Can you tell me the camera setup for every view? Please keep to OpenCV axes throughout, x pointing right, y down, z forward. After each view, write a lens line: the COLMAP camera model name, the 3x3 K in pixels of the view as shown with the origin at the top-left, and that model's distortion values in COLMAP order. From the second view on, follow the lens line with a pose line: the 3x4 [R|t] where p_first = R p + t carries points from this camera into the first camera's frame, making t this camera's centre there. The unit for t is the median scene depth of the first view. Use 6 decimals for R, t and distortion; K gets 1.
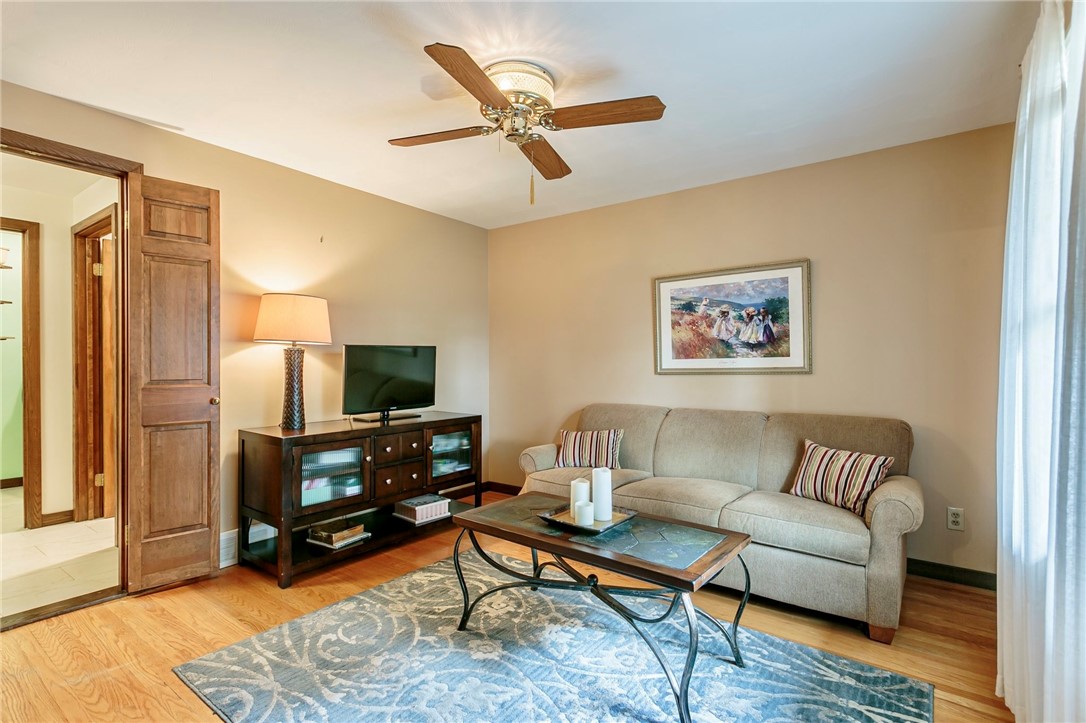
lens RADIAL K [[521.7, 0, 541.7], [0, 521.7, 362.9], [0, 0, 1]] dist [0.004822, 0.001549]
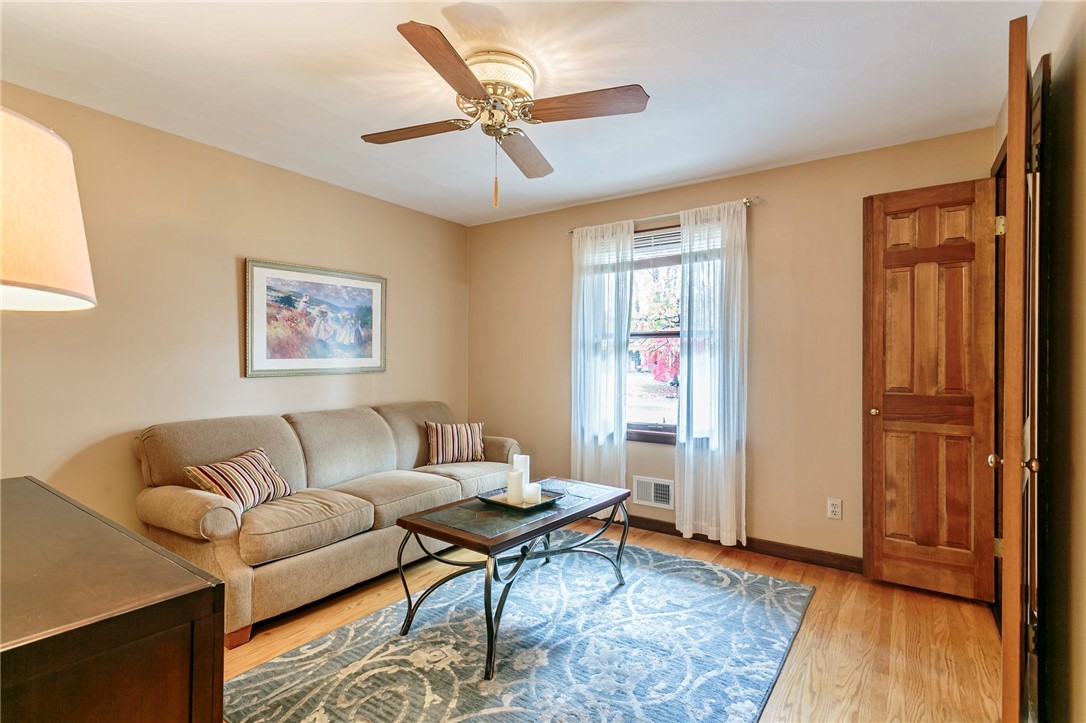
lens RADIAL K [[521.7, 0, 541.7], [0, 521.7, 362.9], [0, 0, 1]] dist [0.004822, 0.001549]
pose [[-0.026601, -0.004123, 0.999638, -0.669888], [-0.003798, 0.999985, 0.004023, -0.006302], [-0.999639, -0.003689, -0.026616, 0.622215]]
